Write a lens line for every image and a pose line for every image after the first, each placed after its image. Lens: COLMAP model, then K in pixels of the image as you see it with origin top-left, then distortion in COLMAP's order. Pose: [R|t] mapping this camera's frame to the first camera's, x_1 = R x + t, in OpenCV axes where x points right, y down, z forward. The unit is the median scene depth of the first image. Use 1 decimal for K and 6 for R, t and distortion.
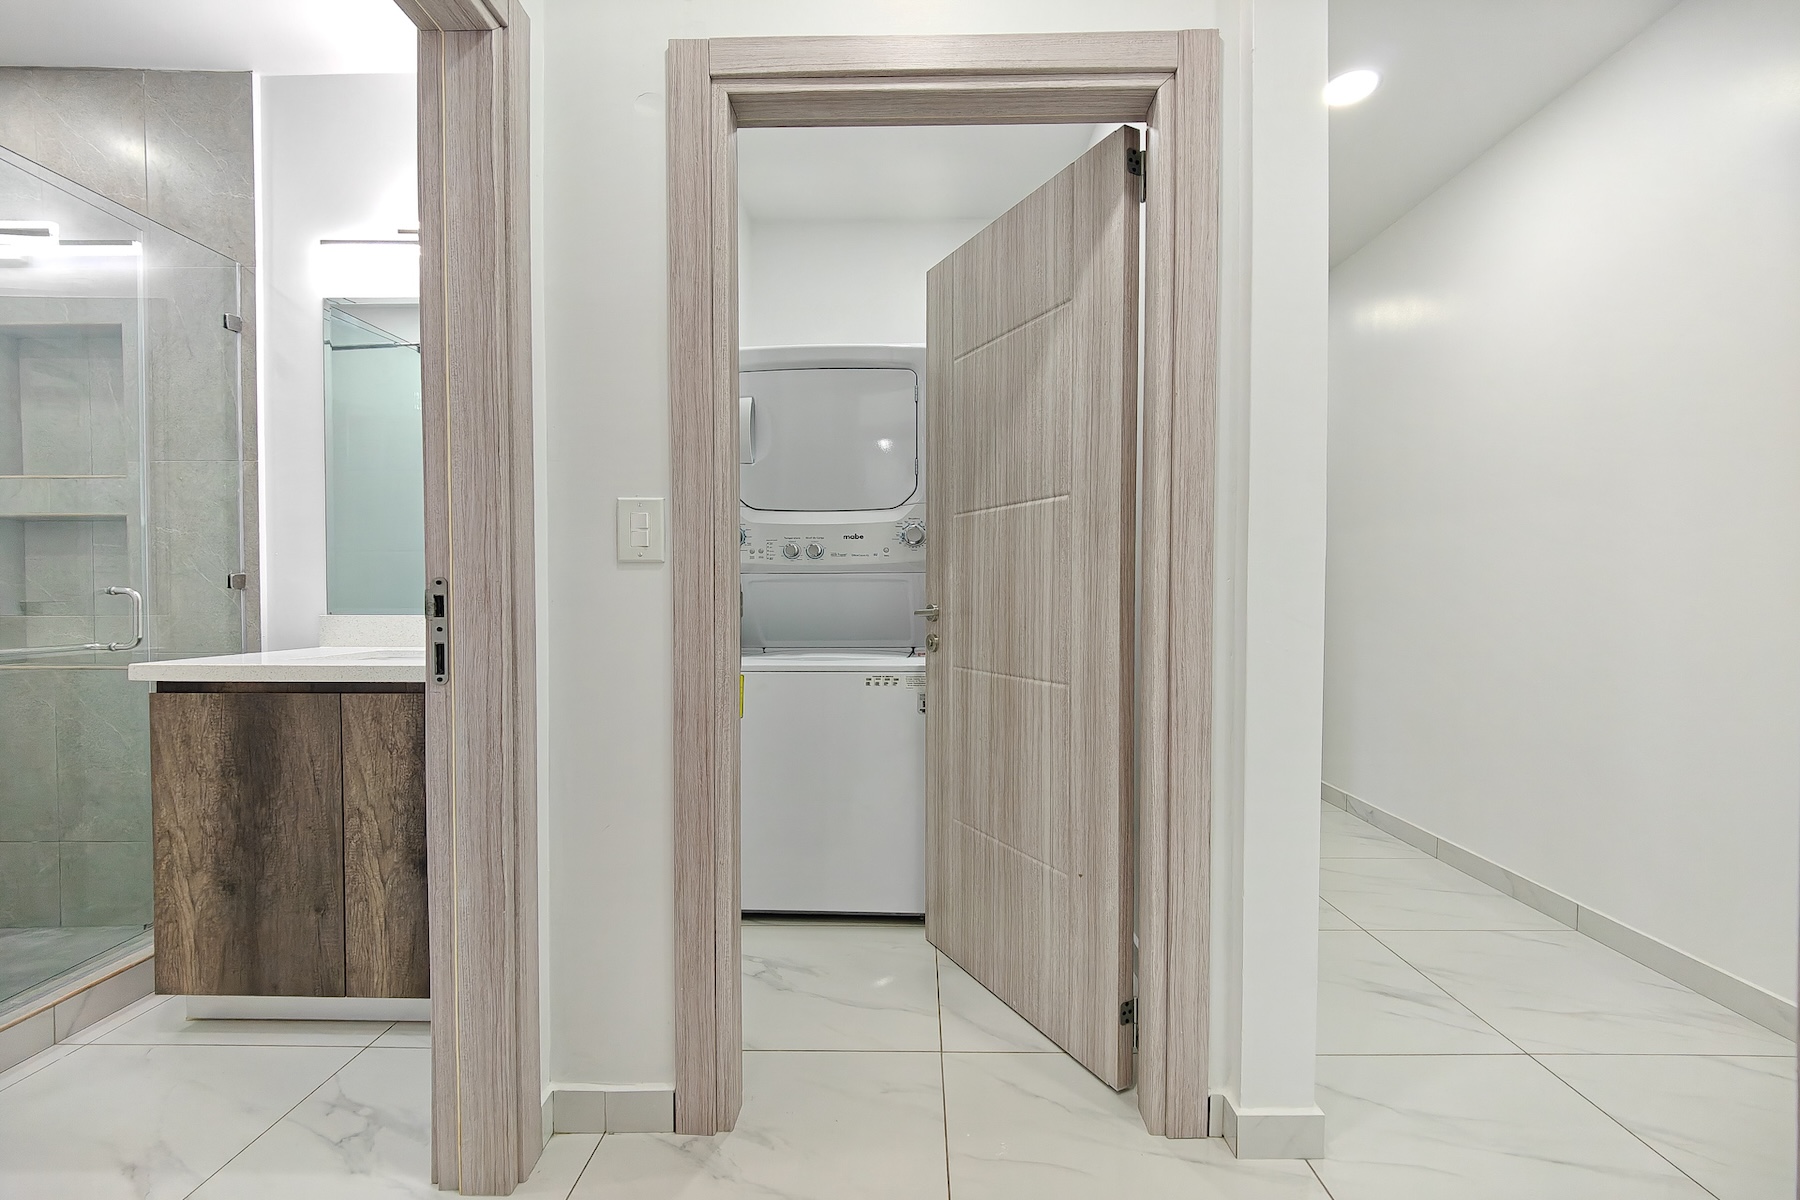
lens RADIAL K [[786.5, 0, 908.6], [0, 786.5, 604.4], [0, 0, 1]] dist [-0.013286, -0.000377]
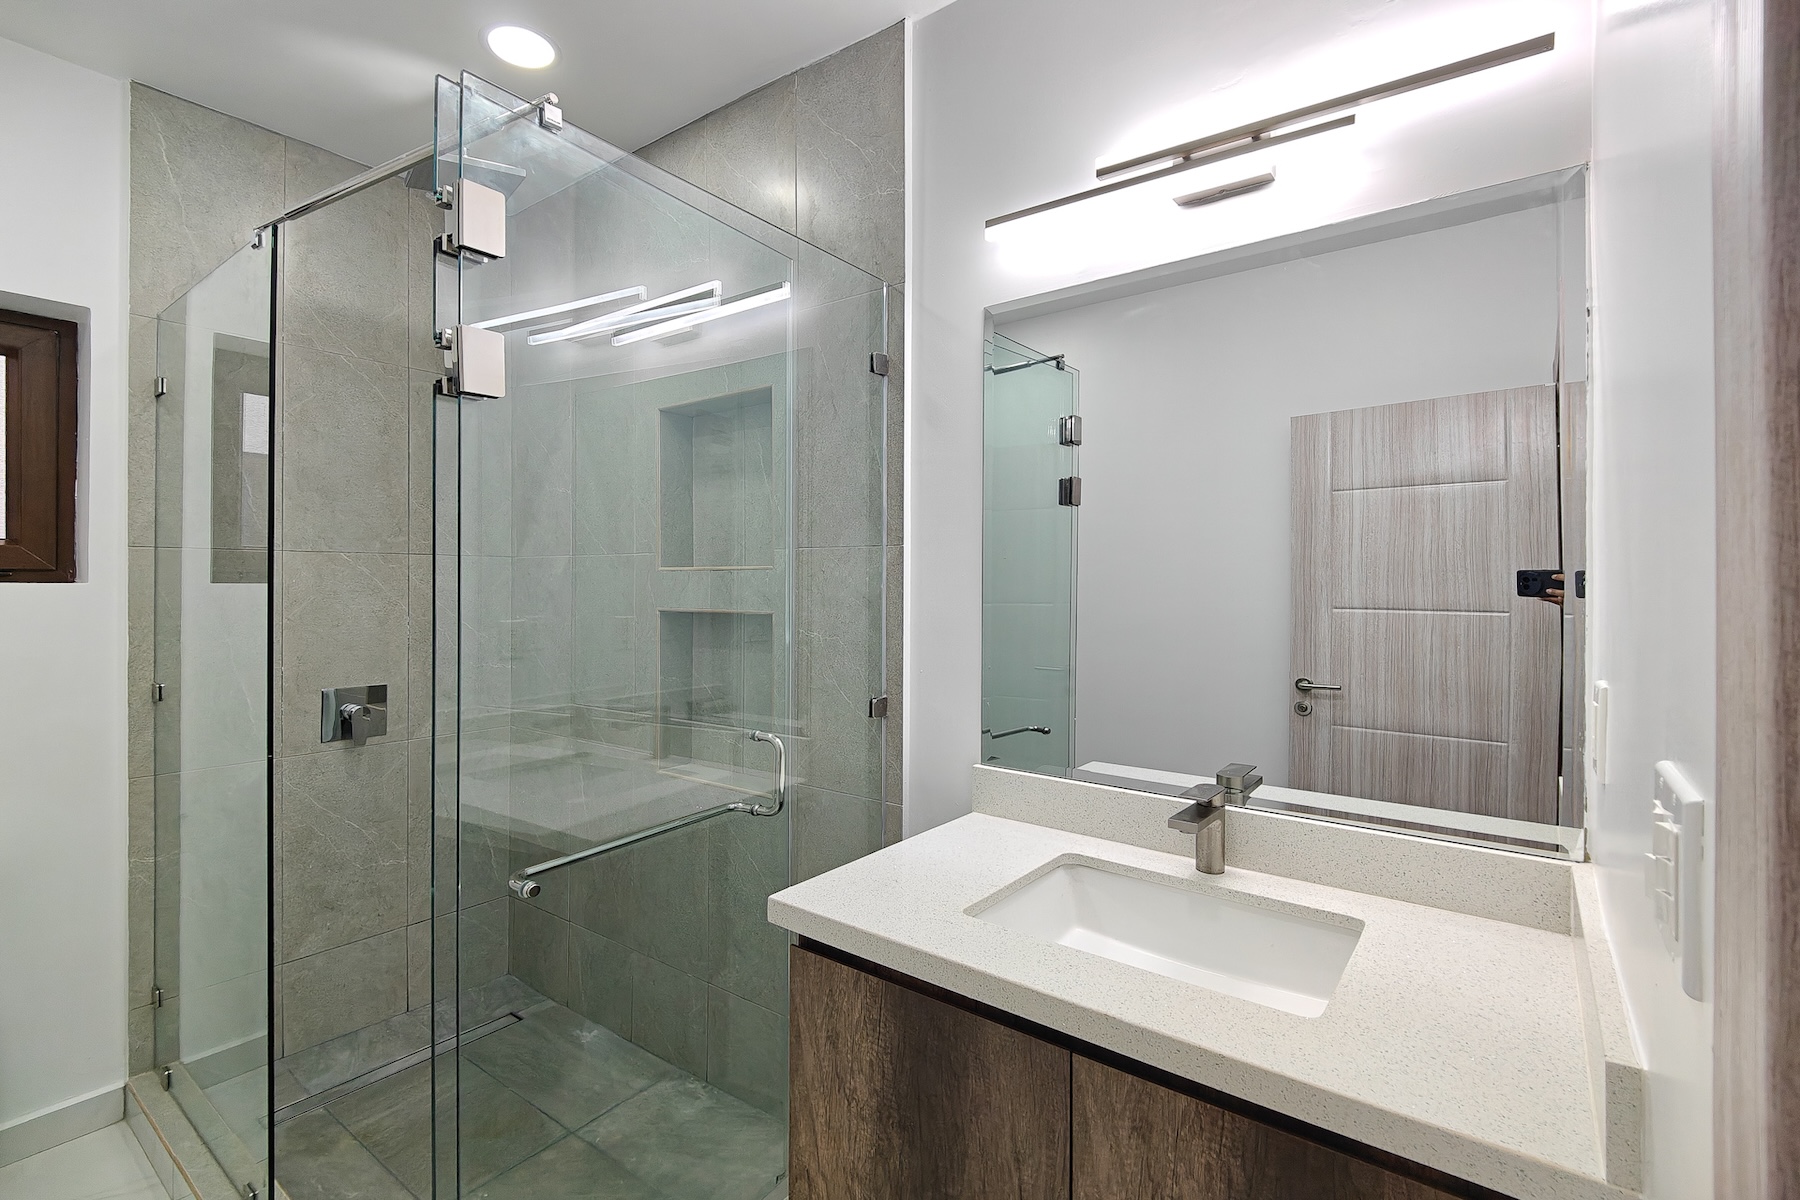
lens RADIAL K [[786.5, 0, 900.3], [0, 786.5, 591.3], [0, 0, 1]] dist [-0.013286, -0.000377]
pose [[0.806211, 0.010263, -0.591539, -0.400361], [-0.018372, 0.999802, -0.007693, -0.136164], [0.591343, 0.017070, 0.806240, 0.401501]]
